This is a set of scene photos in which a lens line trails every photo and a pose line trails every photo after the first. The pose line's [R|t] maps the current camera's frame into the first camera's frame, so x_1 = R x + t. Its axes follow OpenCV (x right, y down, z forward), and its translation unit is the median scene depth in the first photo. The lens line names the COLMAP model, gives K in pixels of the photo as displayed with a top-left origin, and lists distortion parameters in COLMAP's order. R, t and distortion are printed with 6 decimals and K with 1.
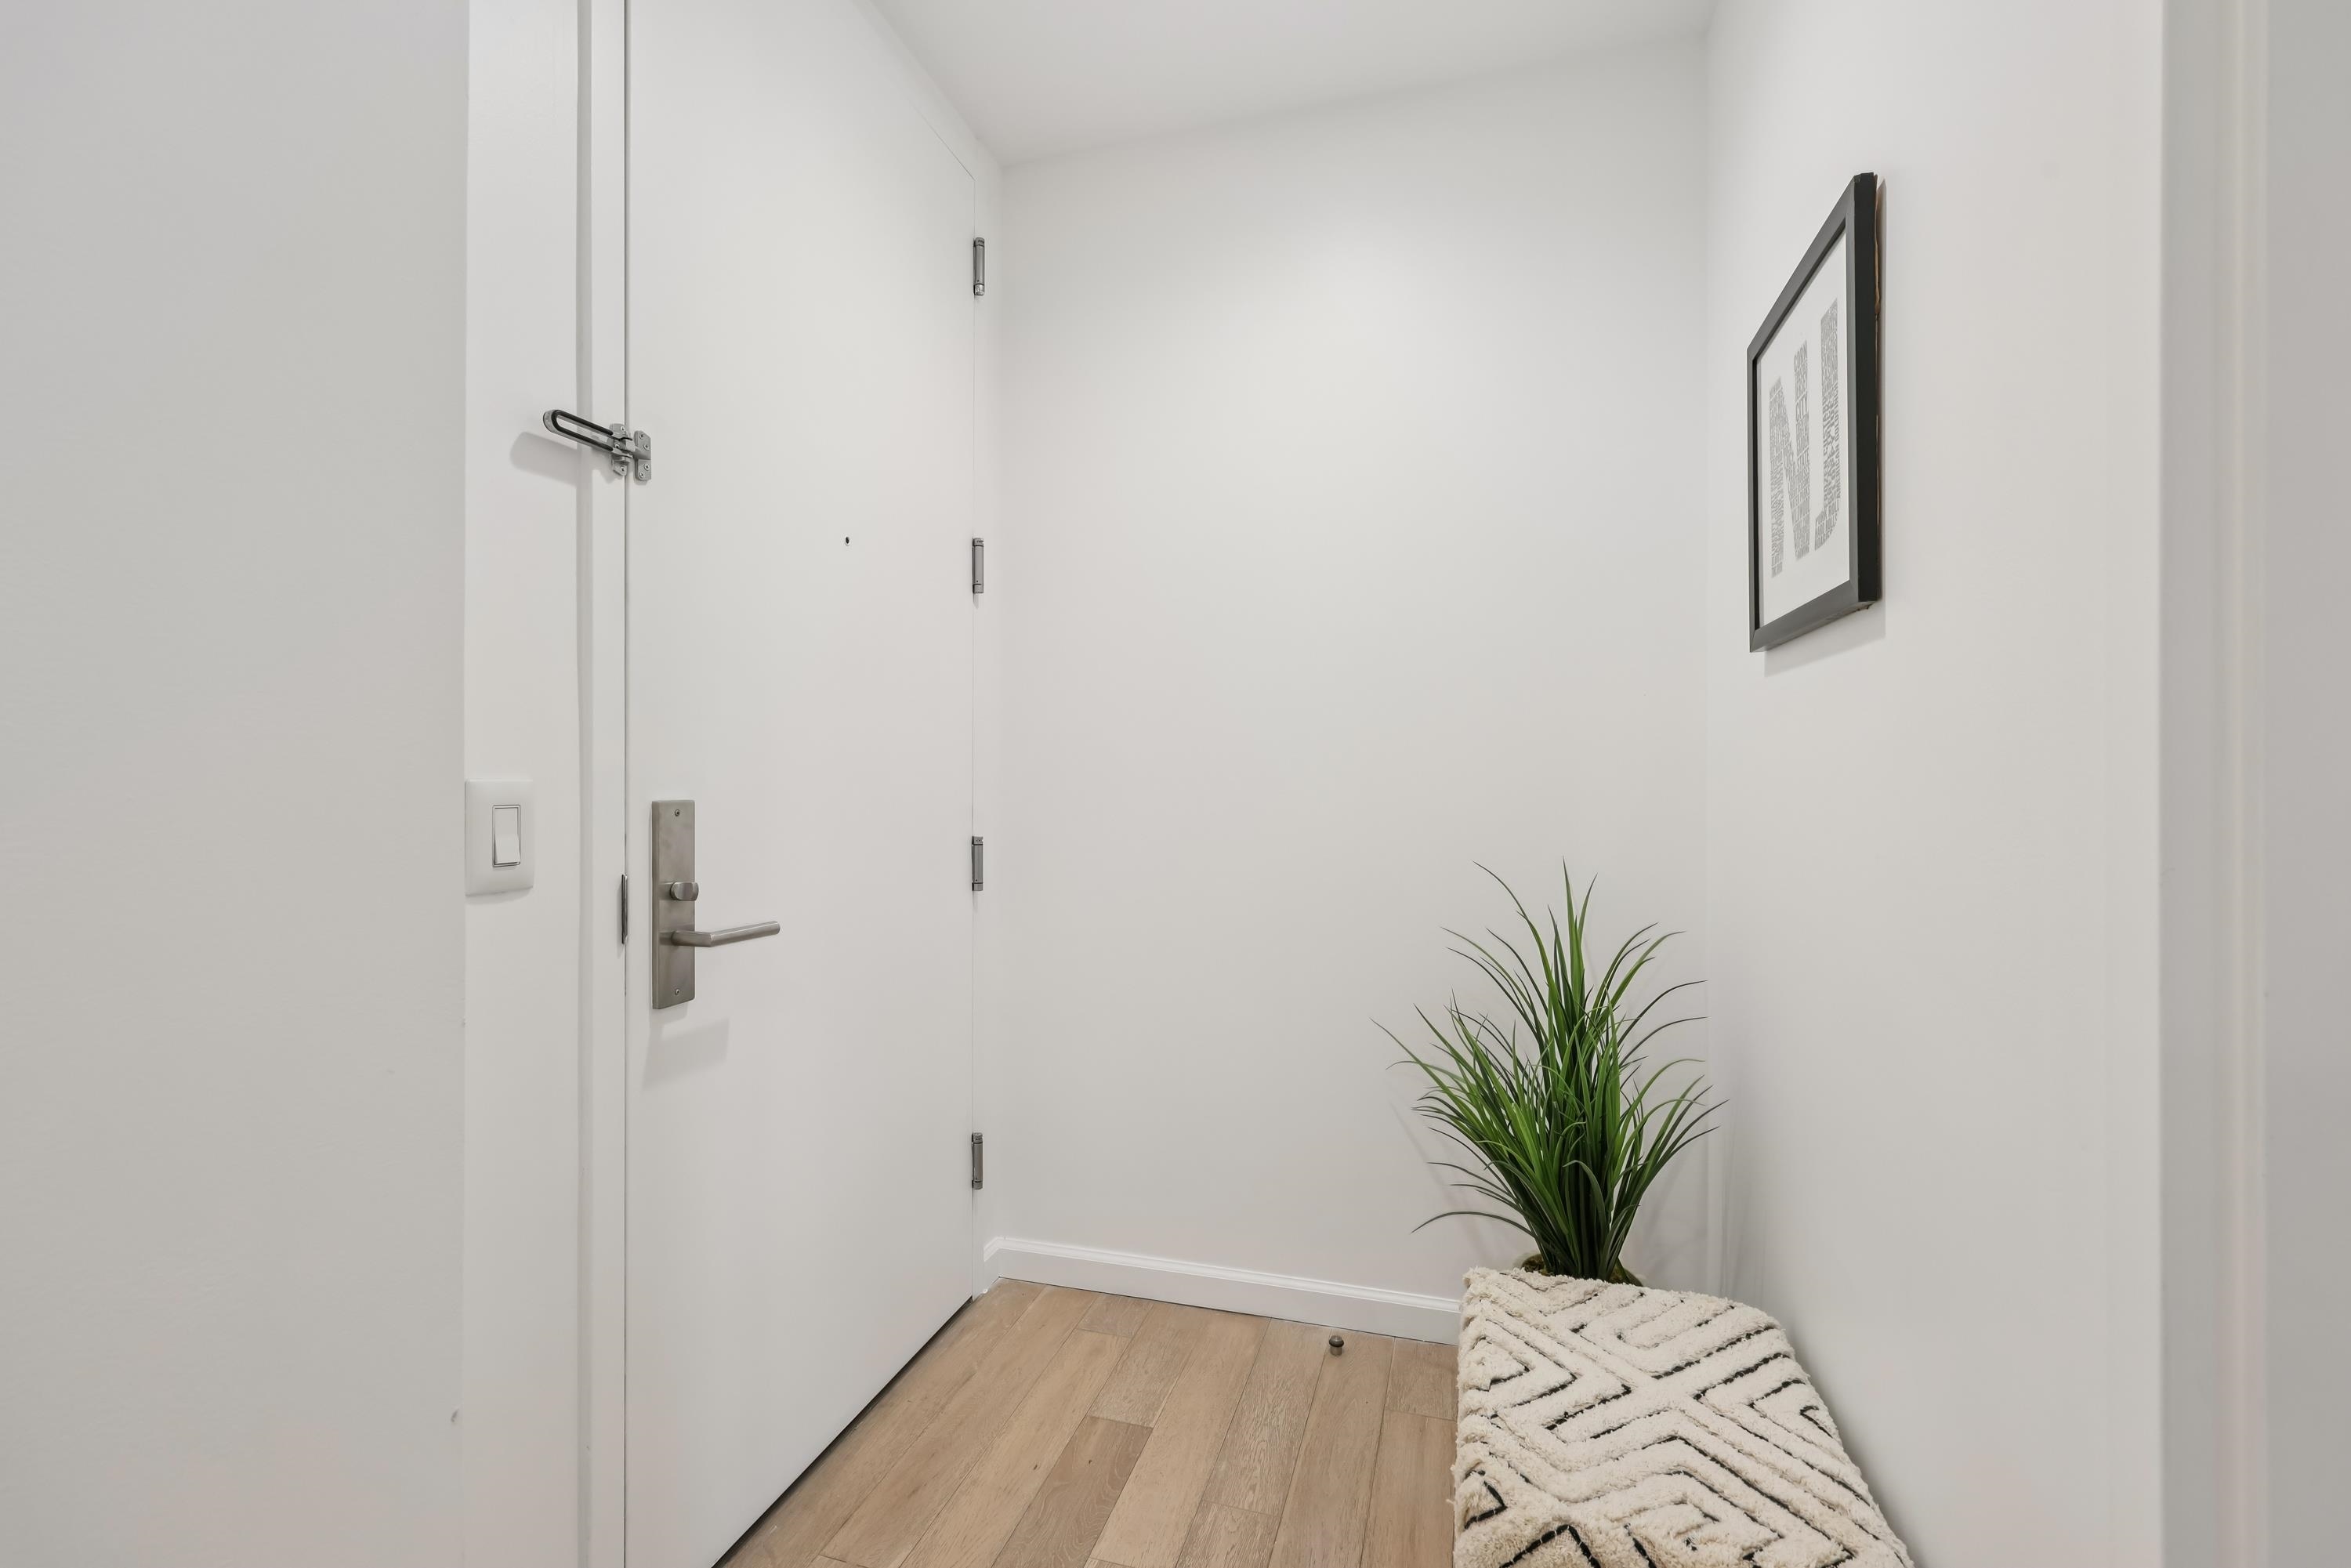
lens RADIAL K [[949.7, 0, 1185.0], [0, 949.7, 773.7], [0, 0, 1]] dist [0.000712, -0.000390]
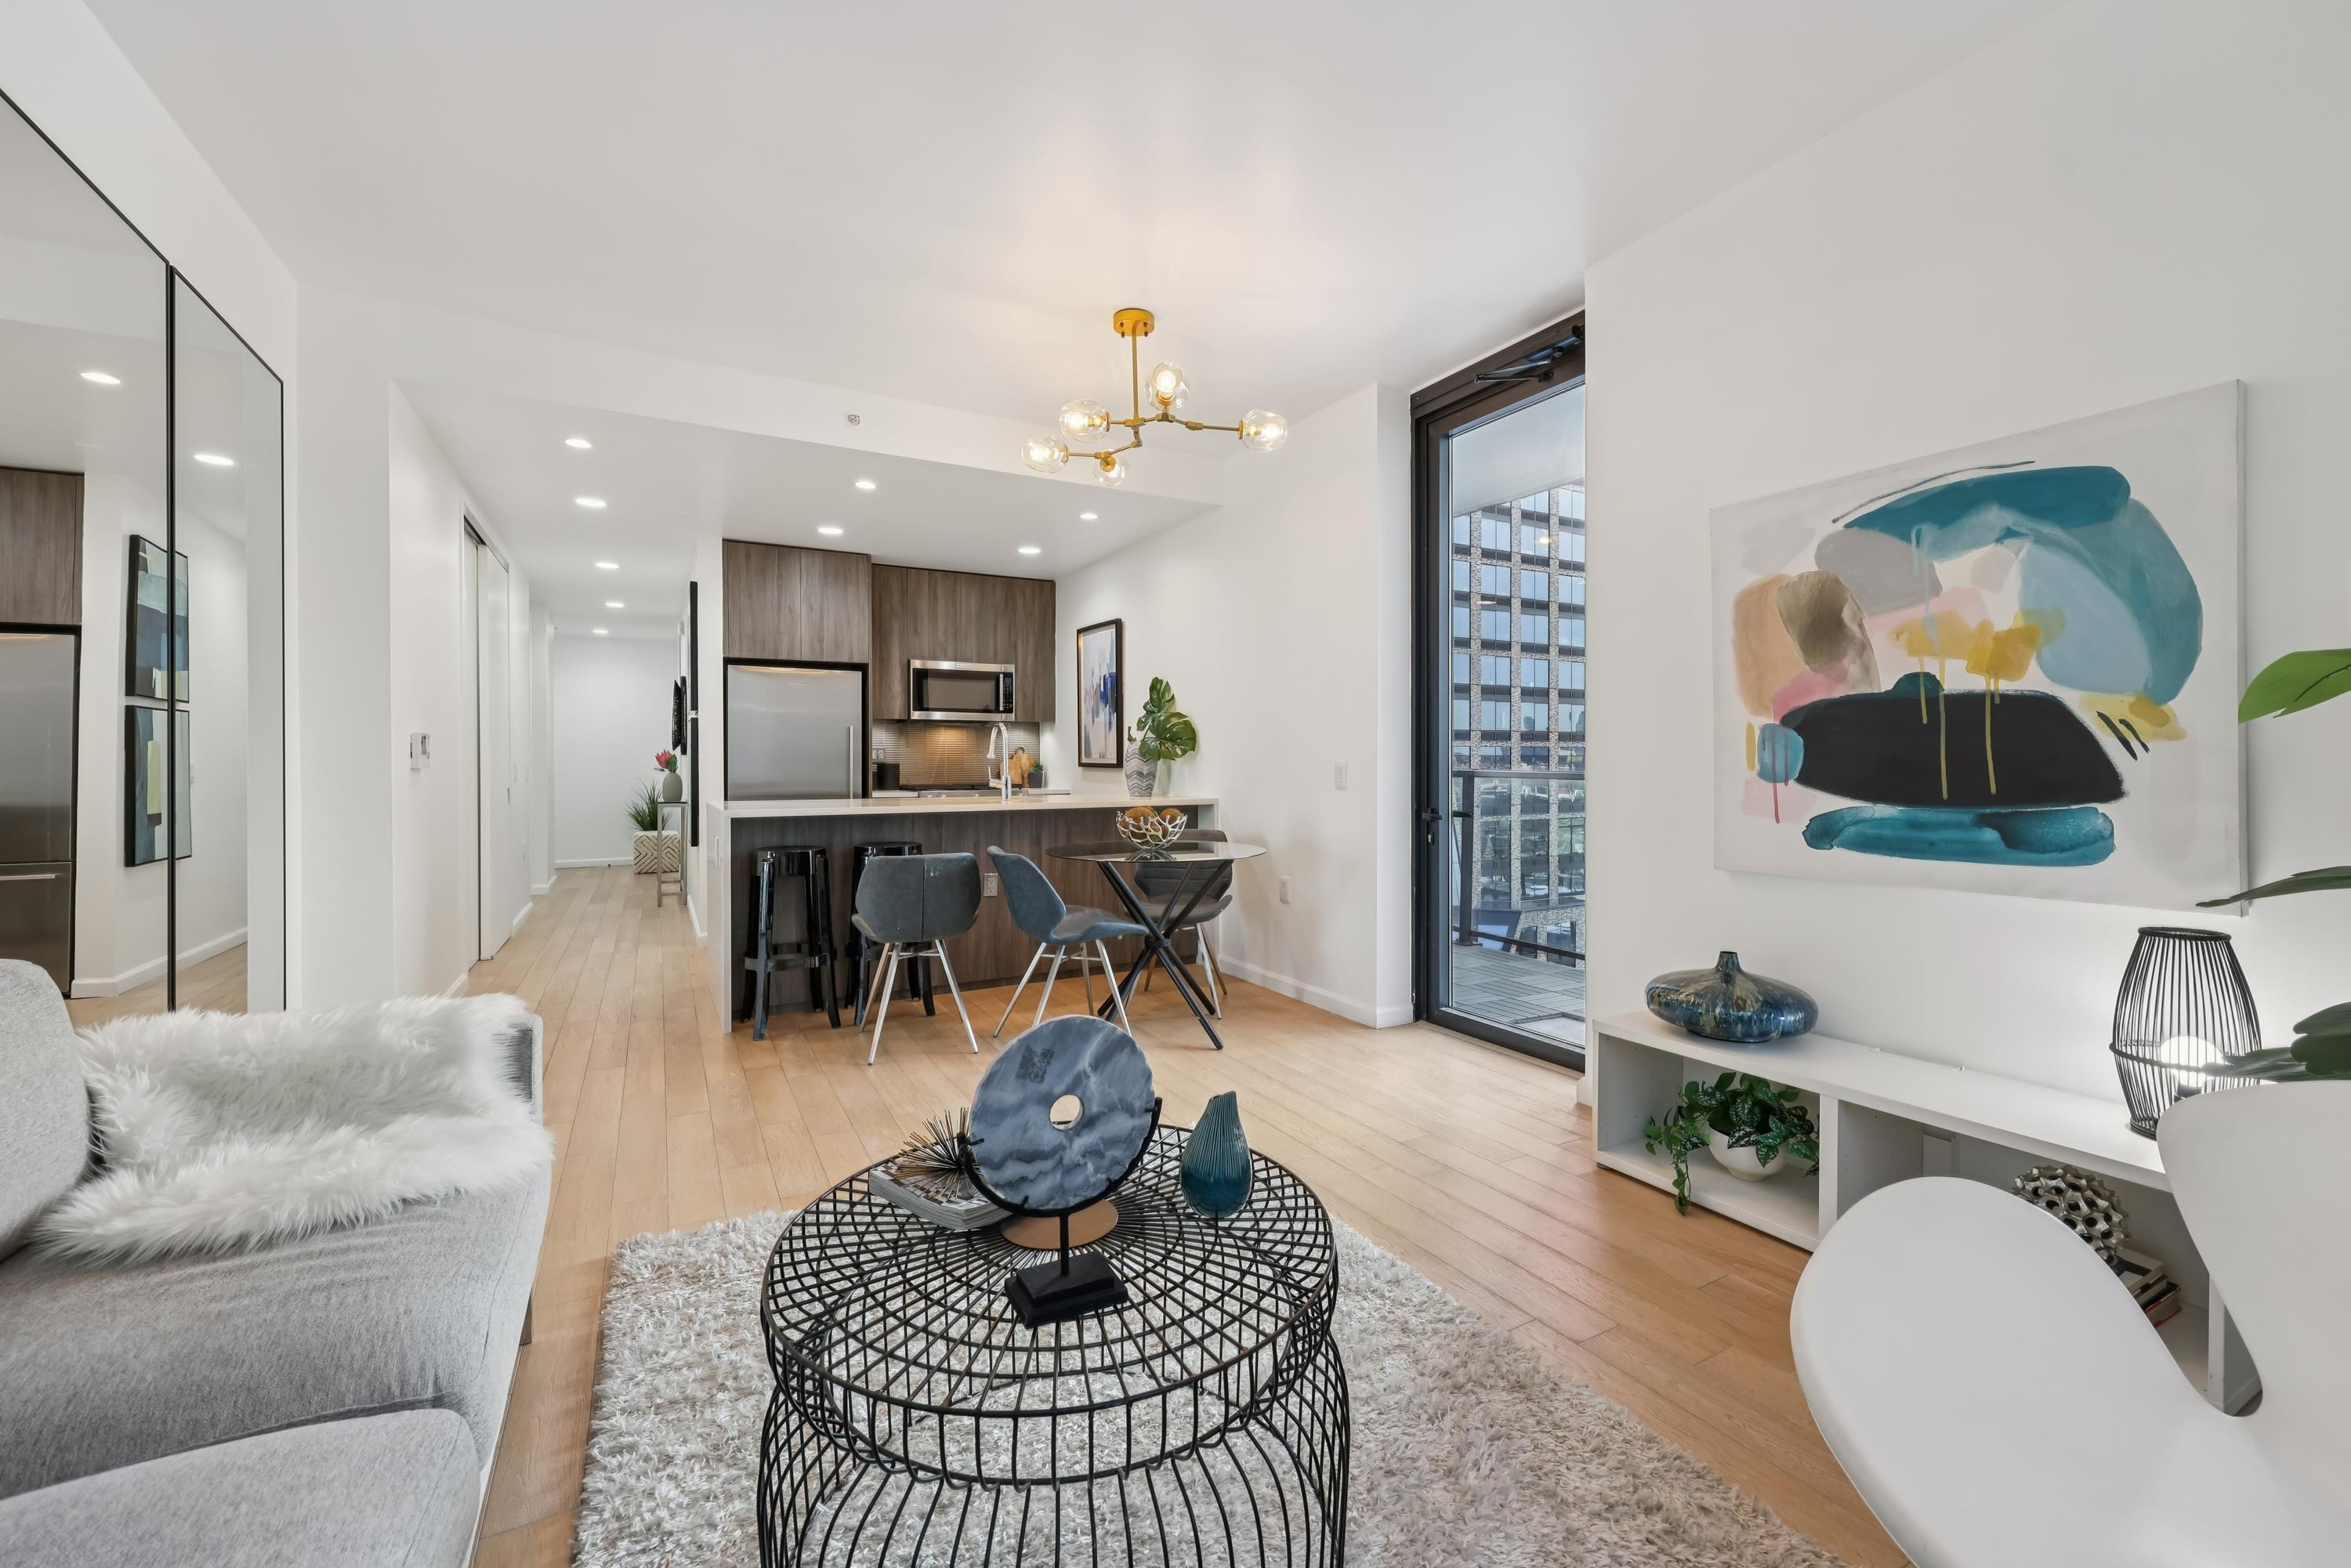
lens RADIAL K [[949.7, 0, 1180.6], [0, 949.7, 766.6], [0, 0, 1]] dist [0.000712, -0.000390]
pose [[0.693043, -0.002121, 0.720893, -1.738754], [-0.003015, 0.999978, 0.005840, -0.031091], [-0.720890, -0.006221, 0.693021, -5.998118]]
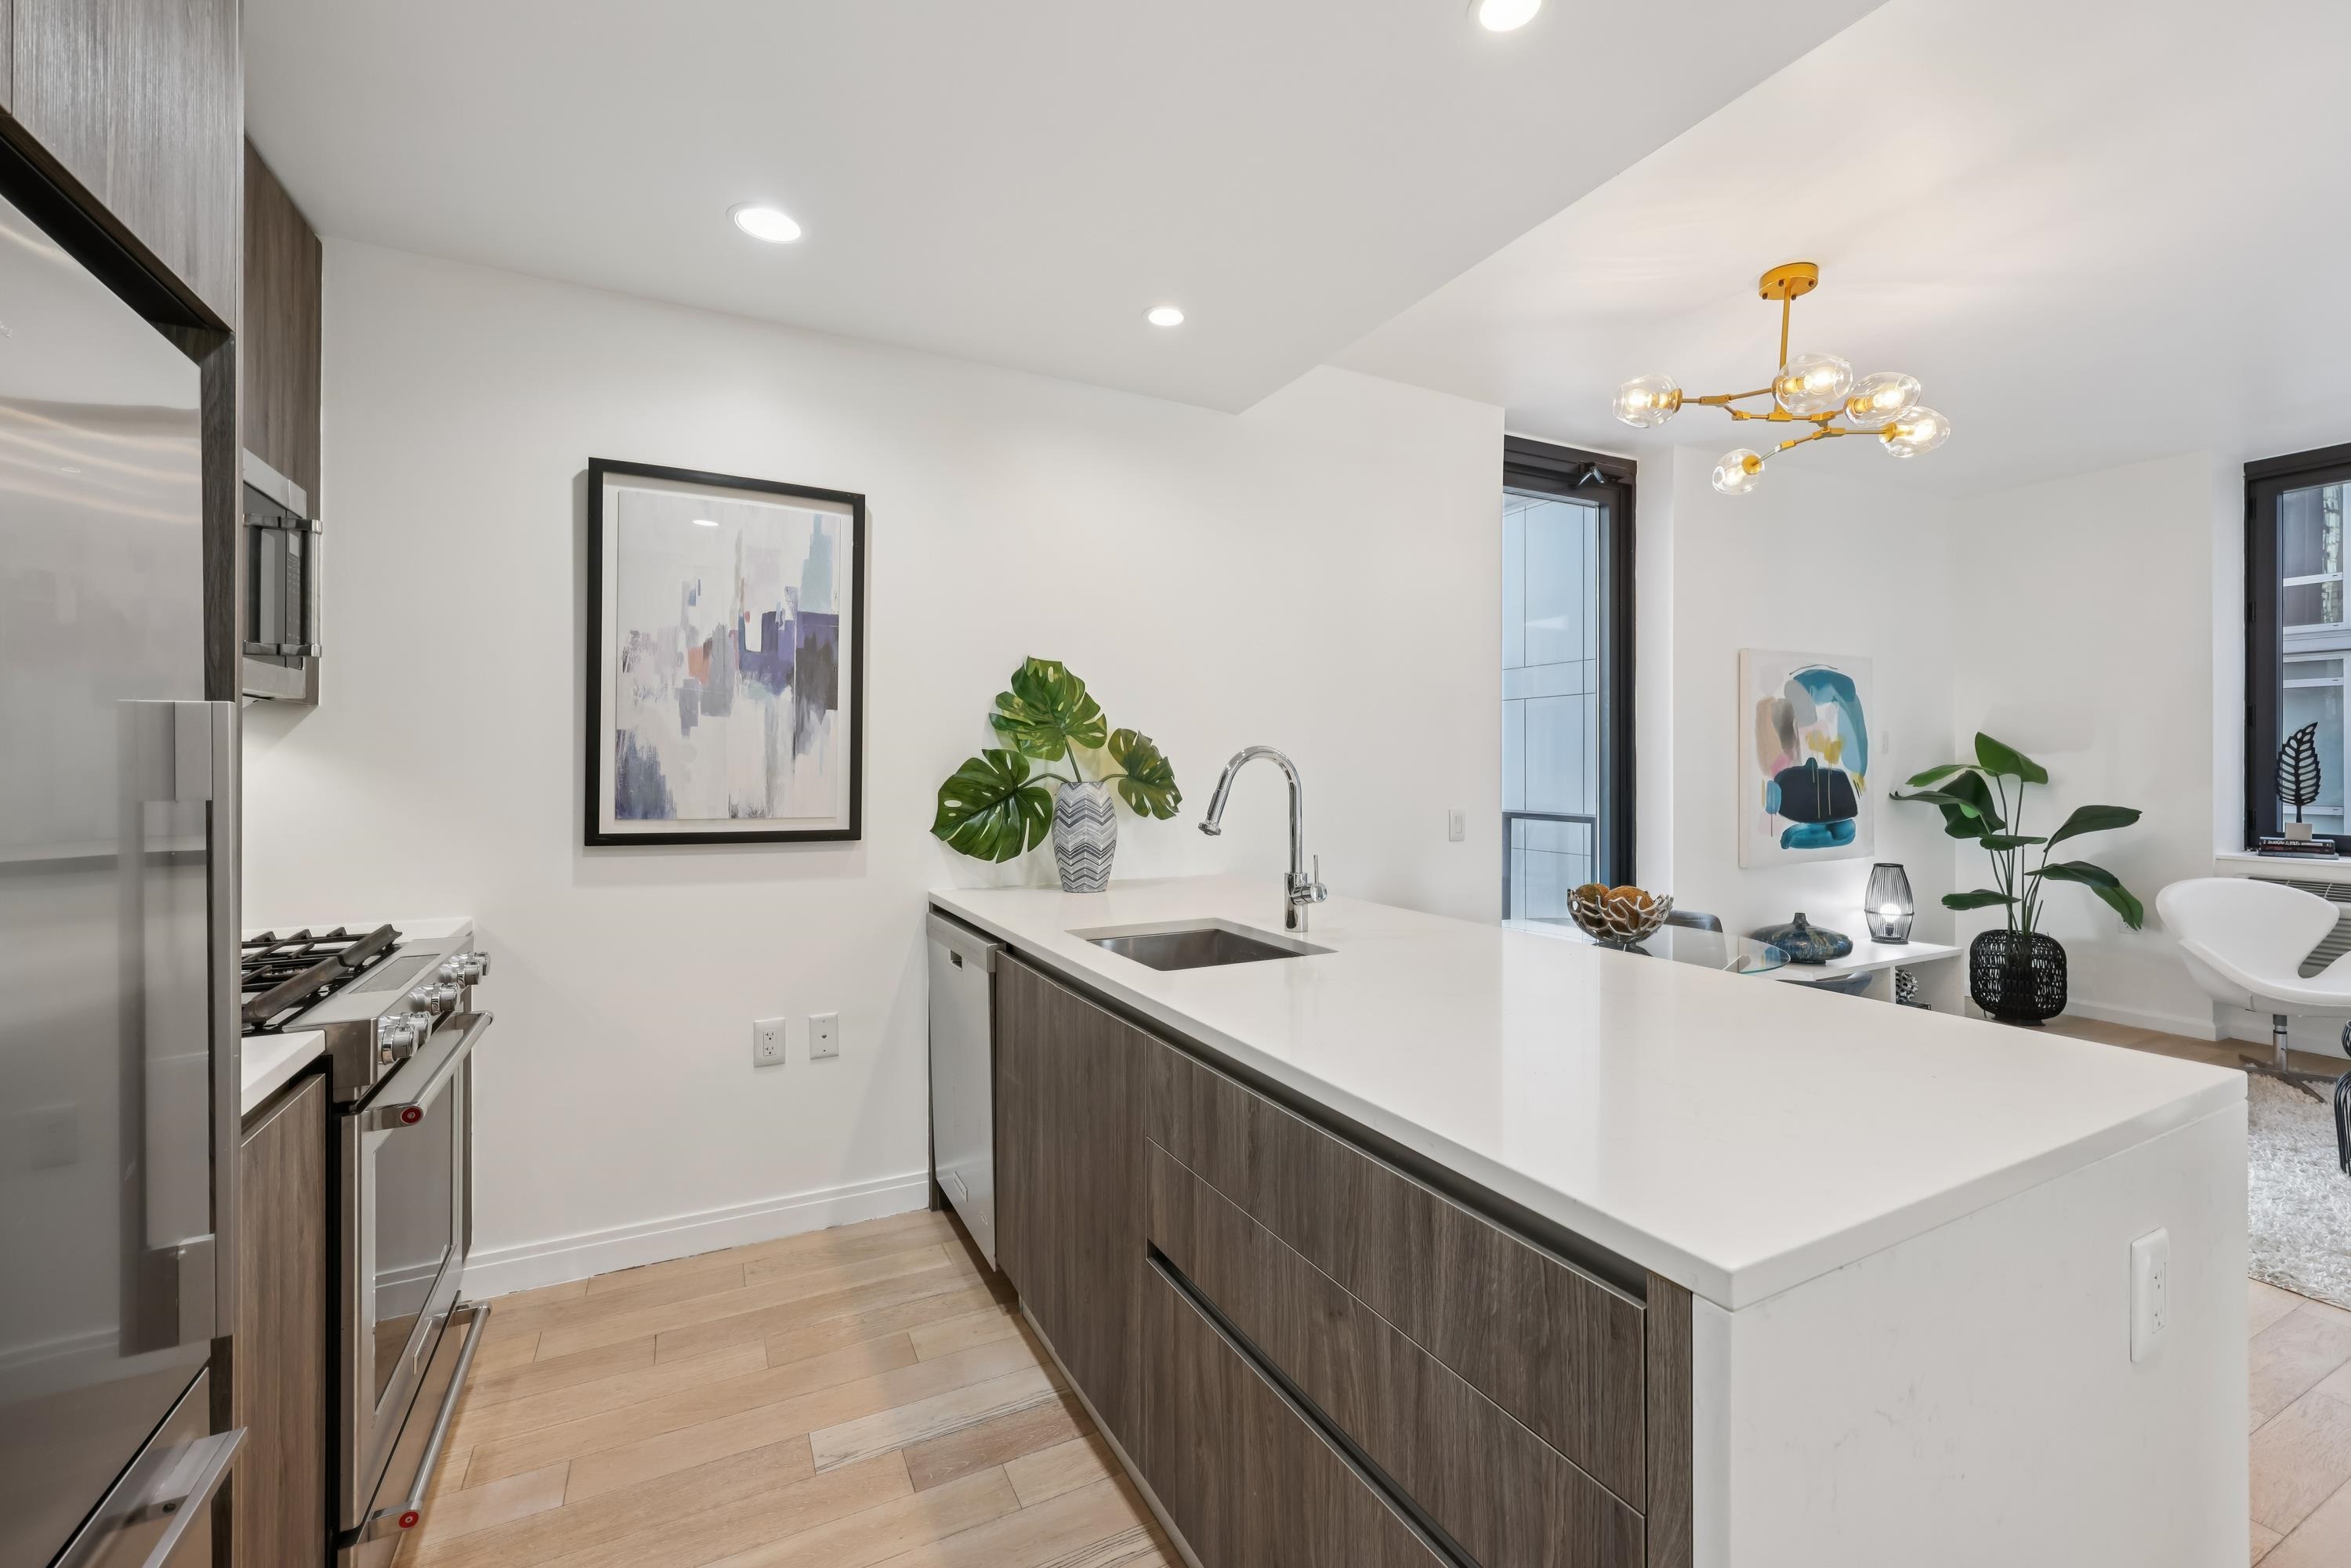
lens RADIAL K [[949.7, 0, 1183.2], [0, 949.7, 762.8], [0, 0, 1]] dist [0.000712, -0.000390]
pose [[-0.689041, 0.002605, 0.724718, -0.780762], [-0.002550, 0.999979, -0.006019, -0.124464], [-0.724718, -0.005995, -0.689020, -2.537643]]
